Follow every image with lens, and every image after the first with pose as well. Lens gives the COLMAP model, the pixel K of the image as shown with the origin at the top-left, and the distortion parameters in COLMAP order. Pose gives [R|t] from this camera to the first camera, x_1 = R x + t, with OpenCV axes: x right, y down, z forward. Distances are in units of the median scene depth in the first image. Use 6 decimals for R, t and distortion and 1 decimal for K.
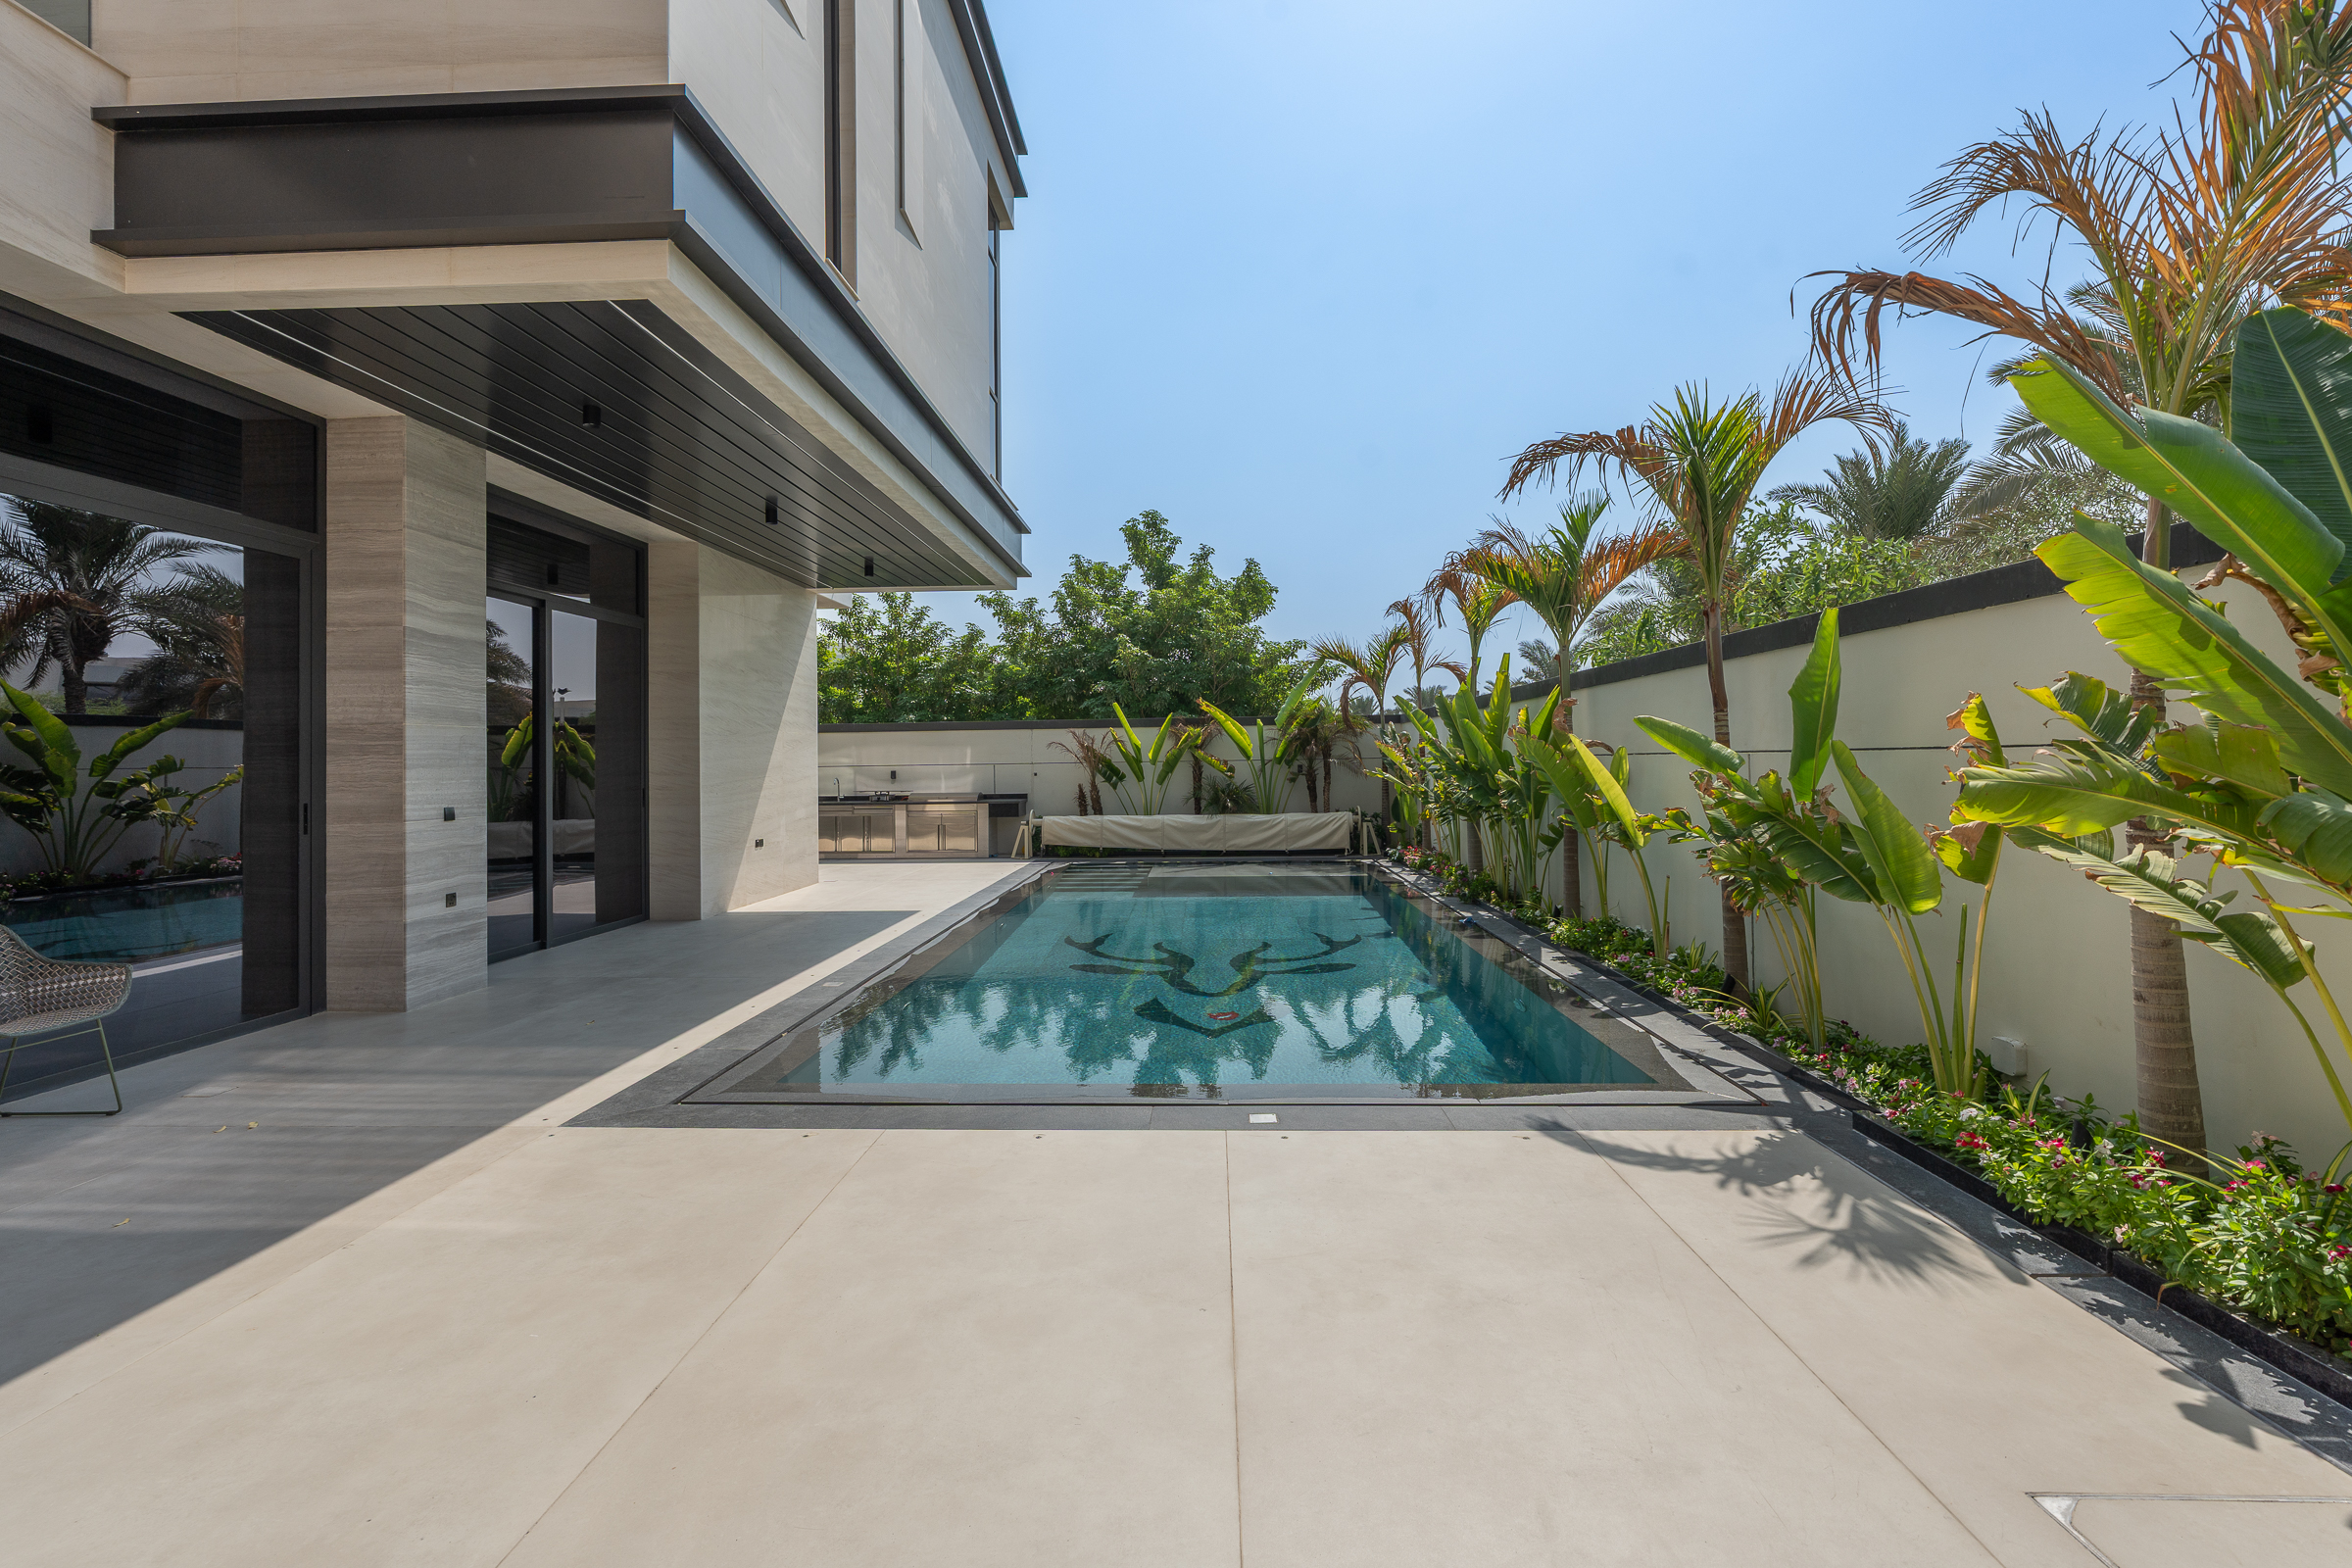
lens RADIAL K [[1052.0, 0, 1173.9], [0, 1052.0, 750.7], [0, 0, 1]] dist [-0.003011, 0.000472]
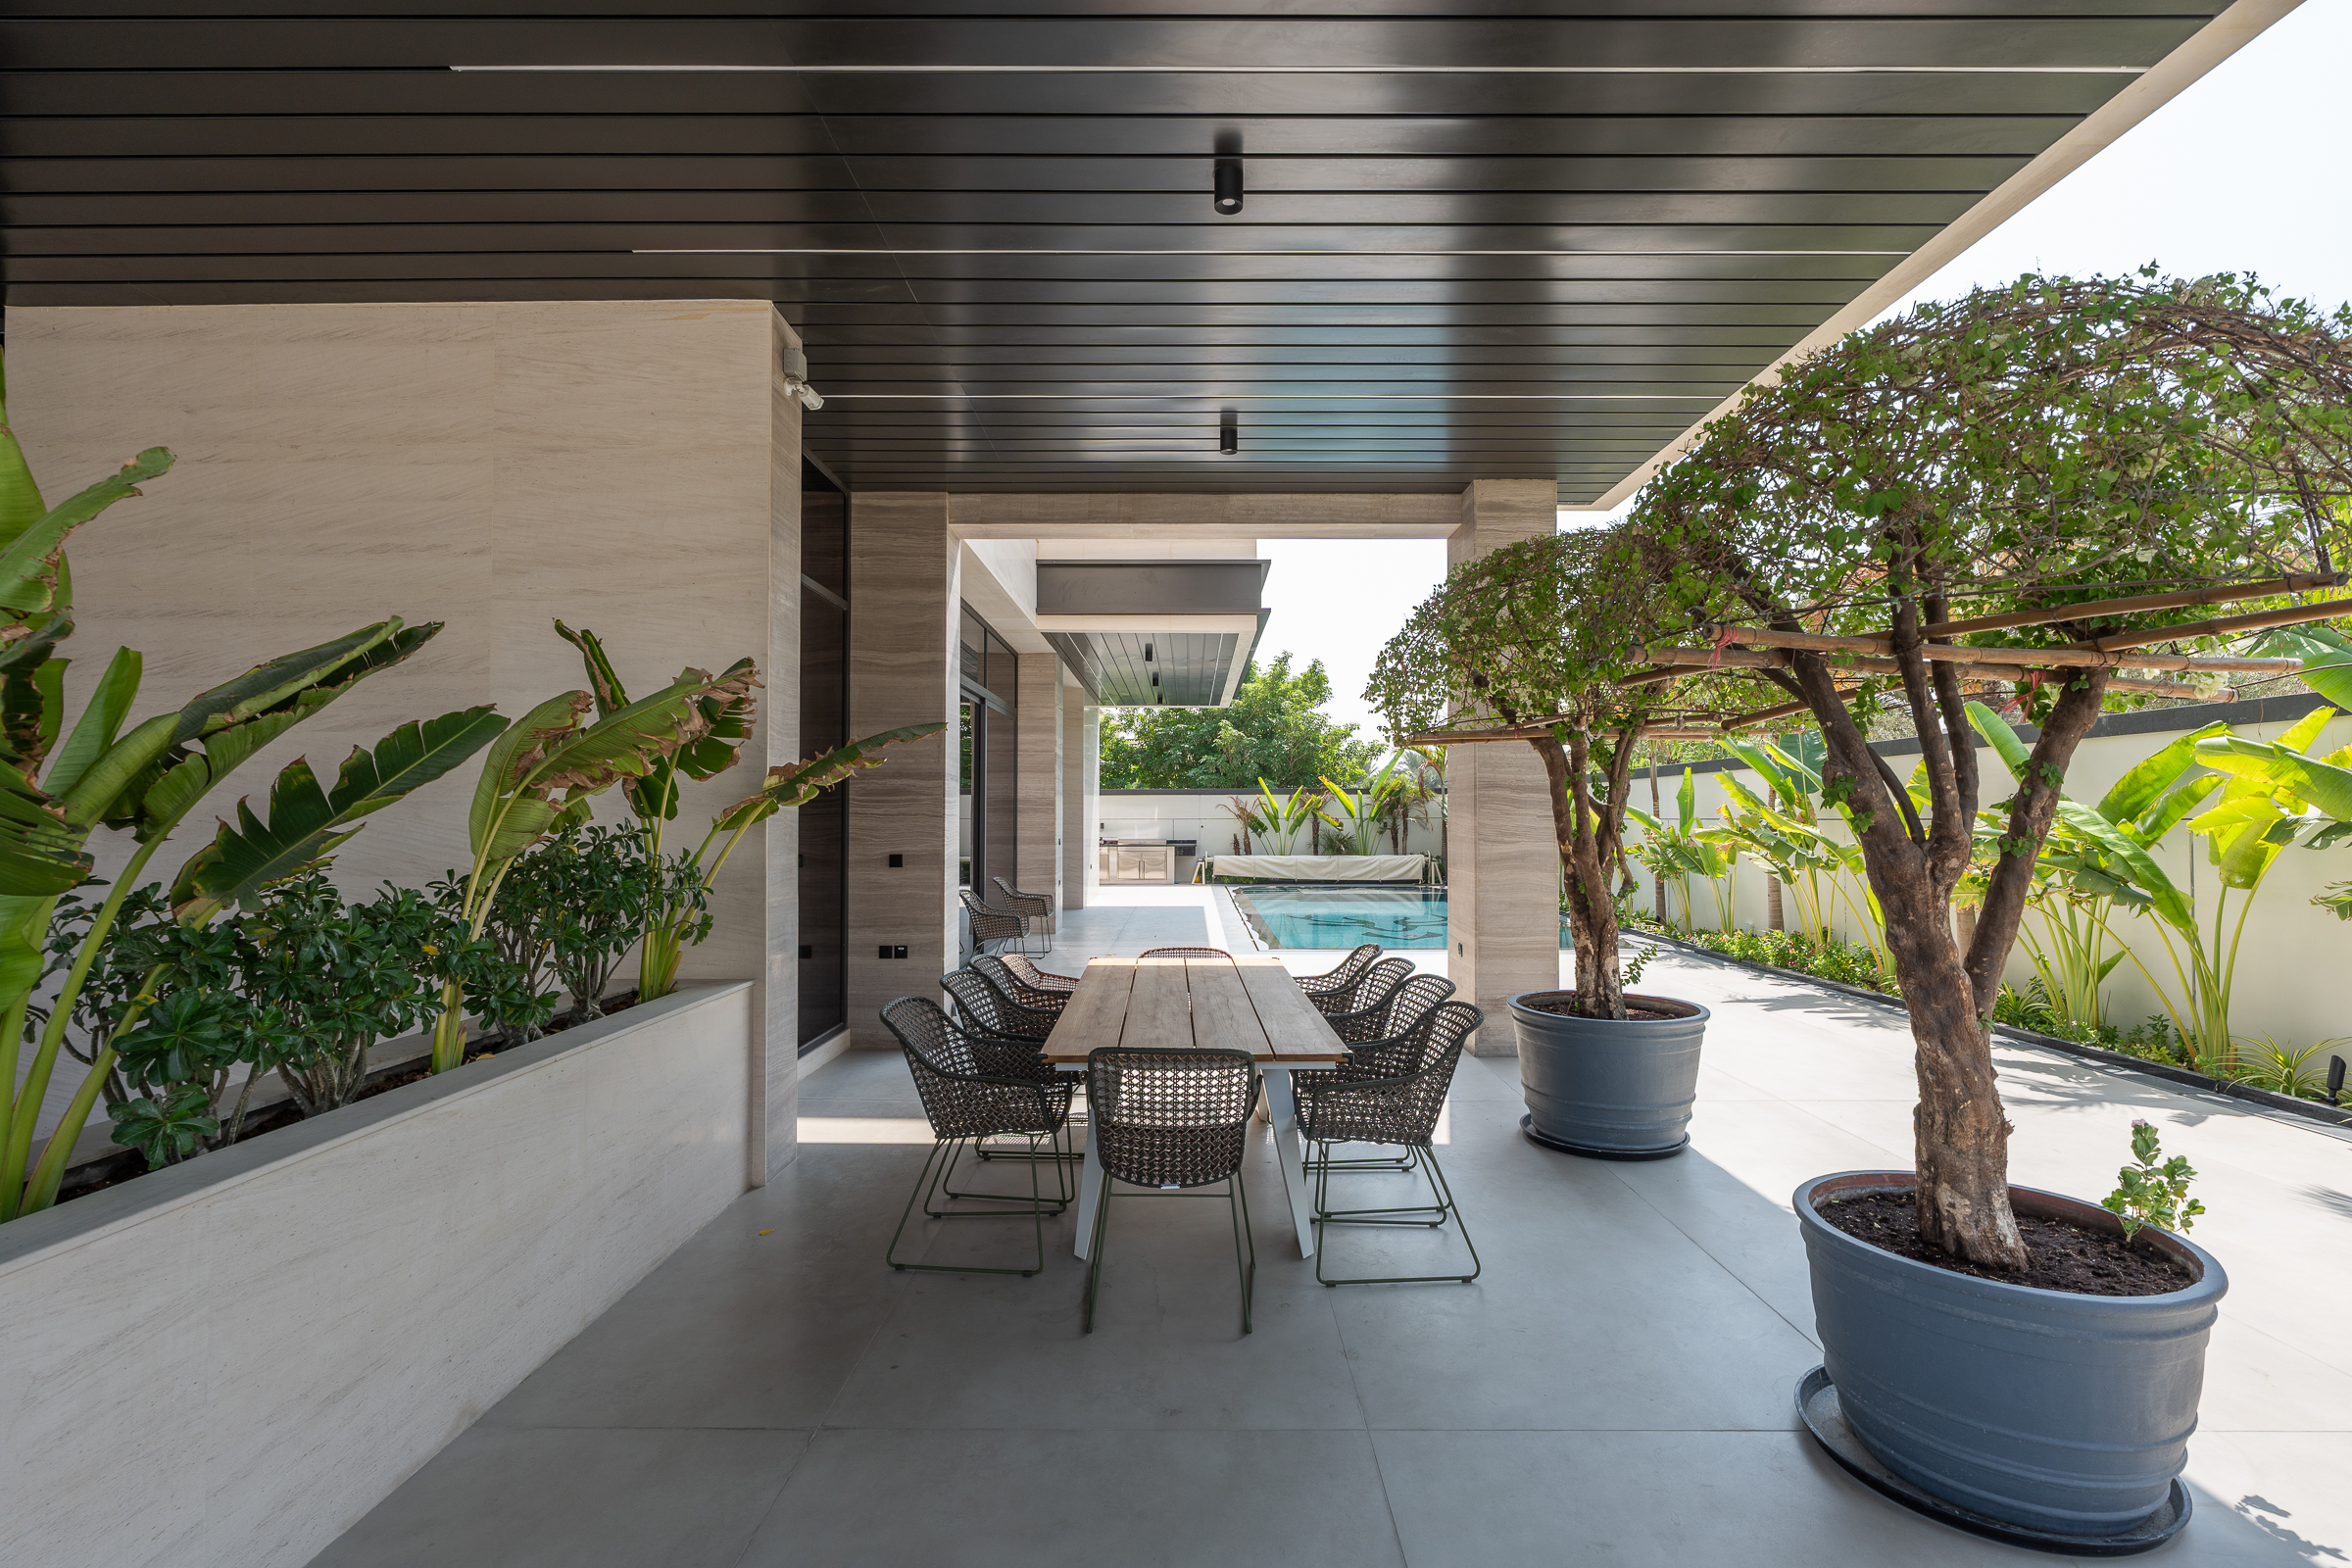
lens RADIAL K [[1049.8, 0, 1224.9], [0, 1049.8, 787.0], [0, 0, 1]] dist [-0.002824, 0.000190]
pose [[0.997657, 0.014226, 0.066924, -0.300995], [-0.013017, 0.999745, -0.018466, -0.007947], [-0.067169, 0.017551, 0.997587, -0.643476]]
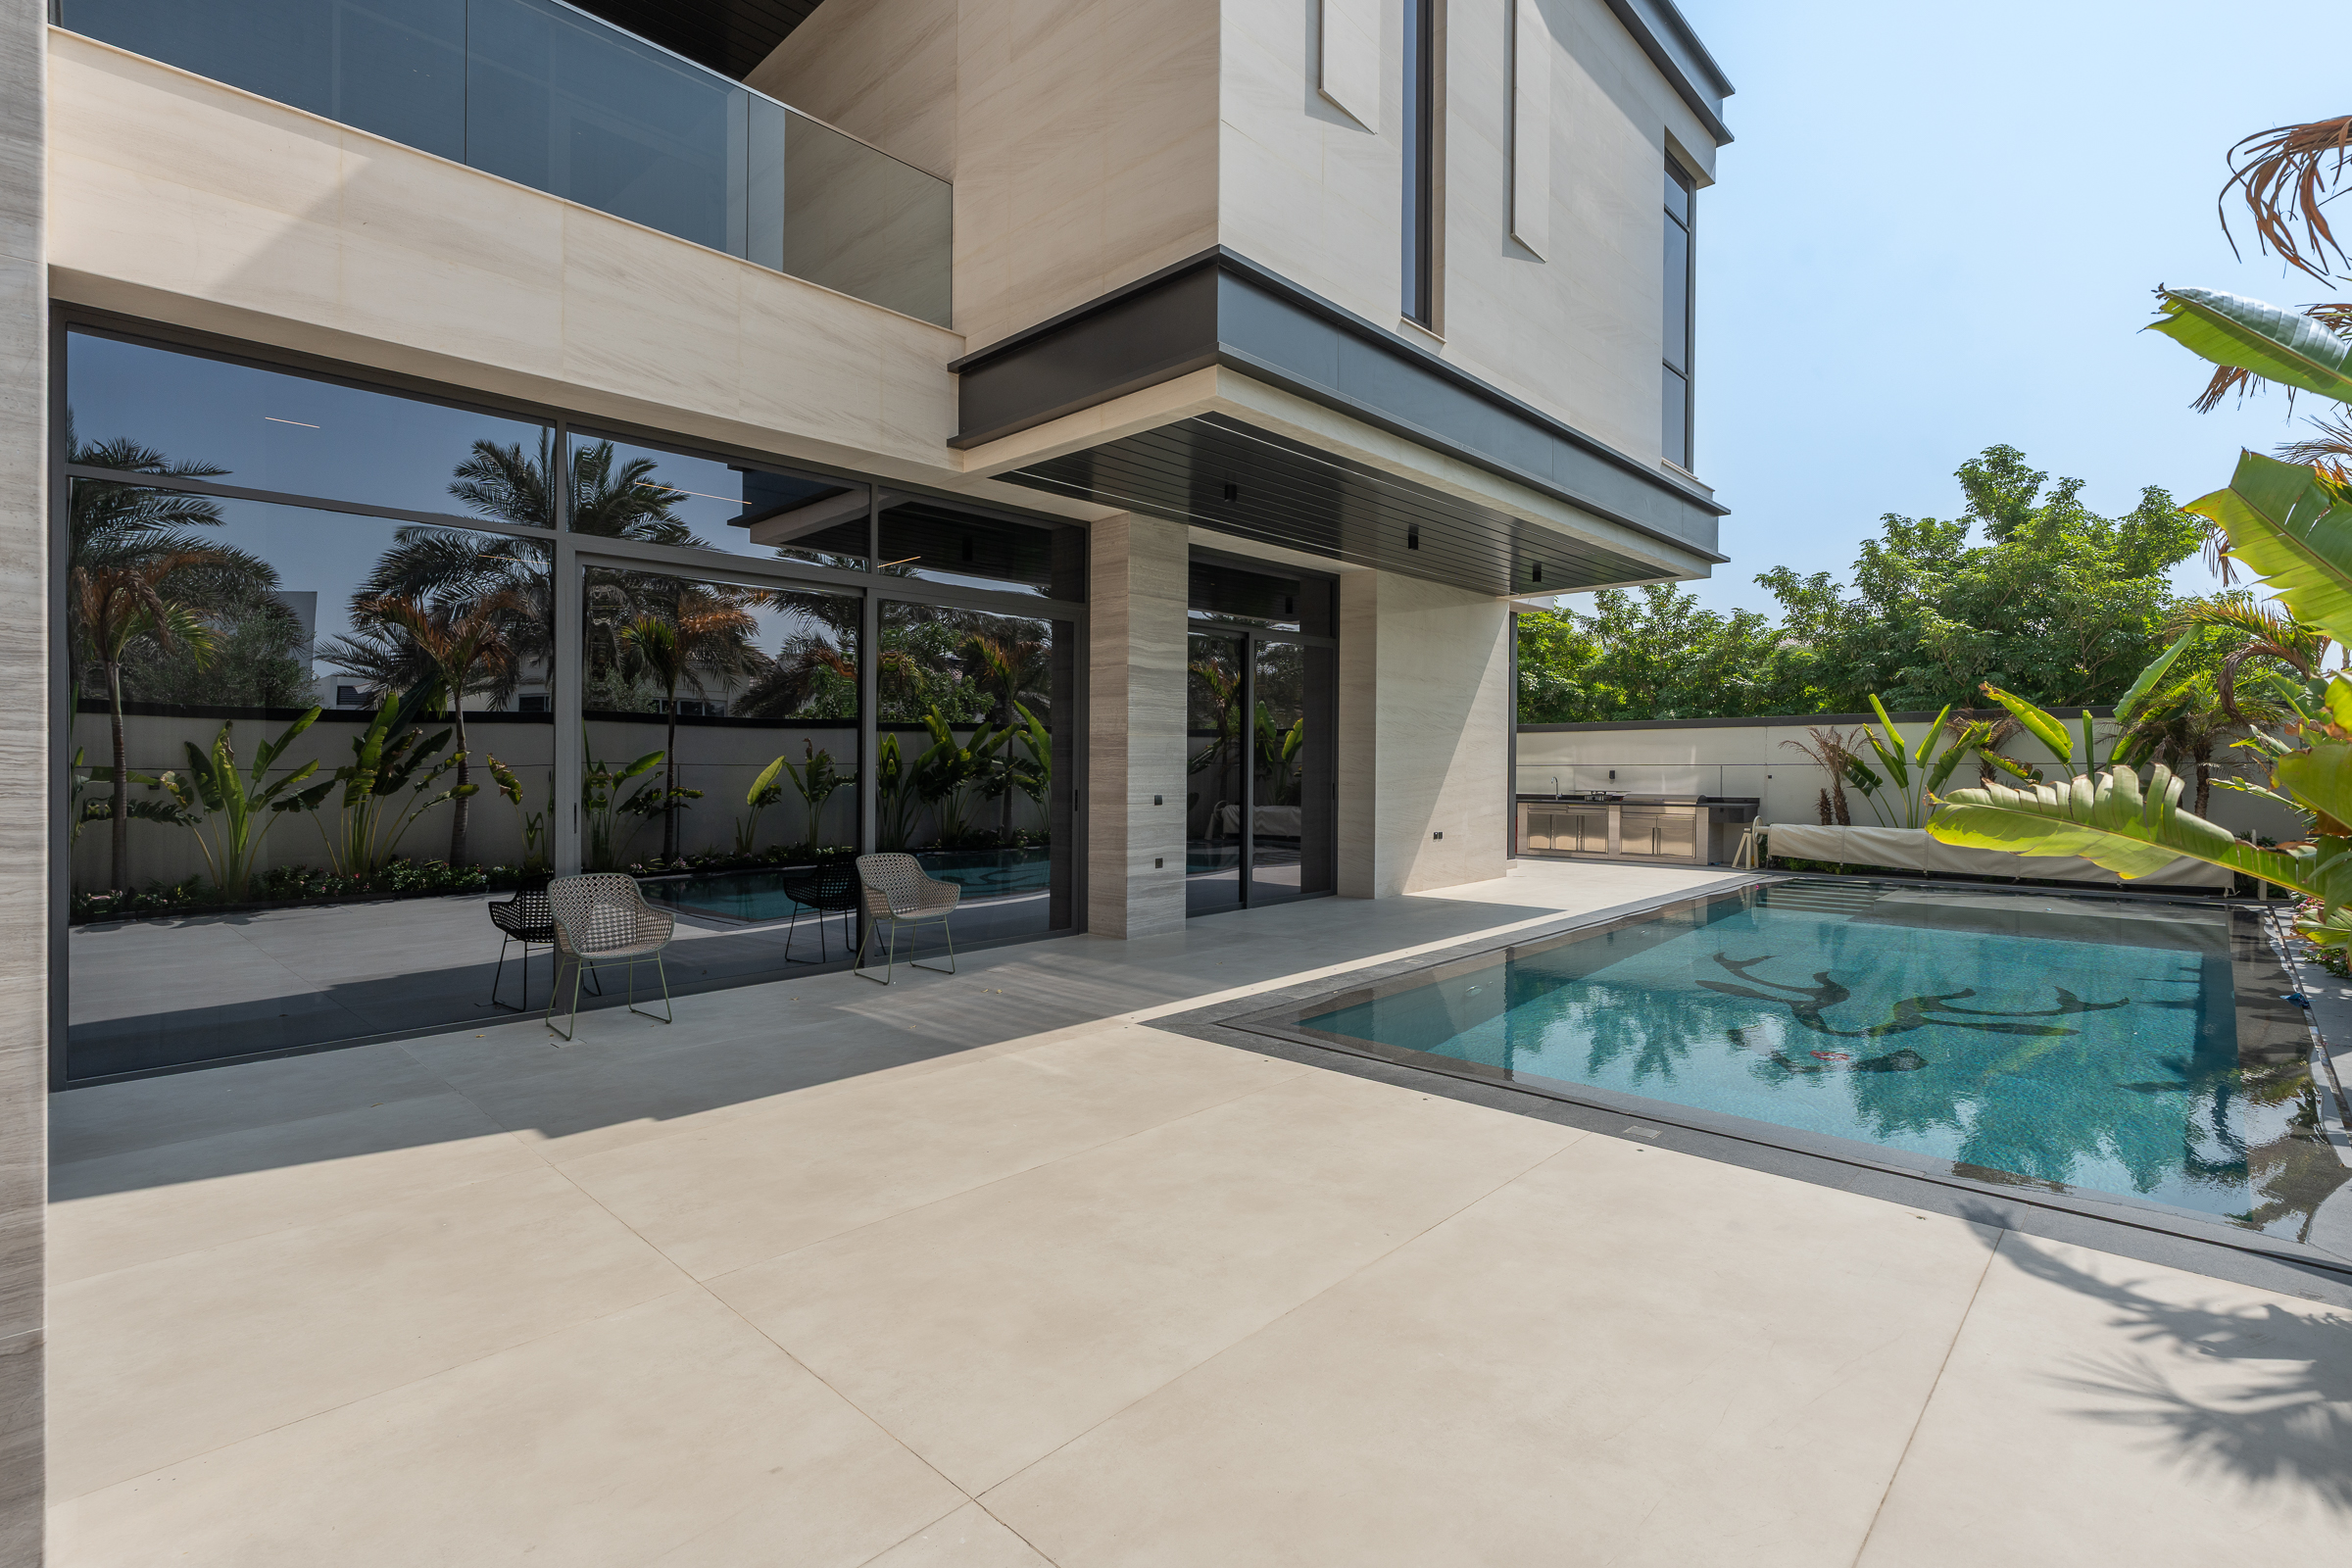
lens RADIAL K [[1084.8, 0, 1217.3], [0, 1084.8, 762.2], [0, 0, 1]] dist [-0.001689, 0.000719]
pose [[0.762500, 0.008736, -0.646930, 0.164359], [0.000667, 0.999898, 0.014288, -0.005183], [0.646988, -0.011326, 0.762416, -0.012992]]
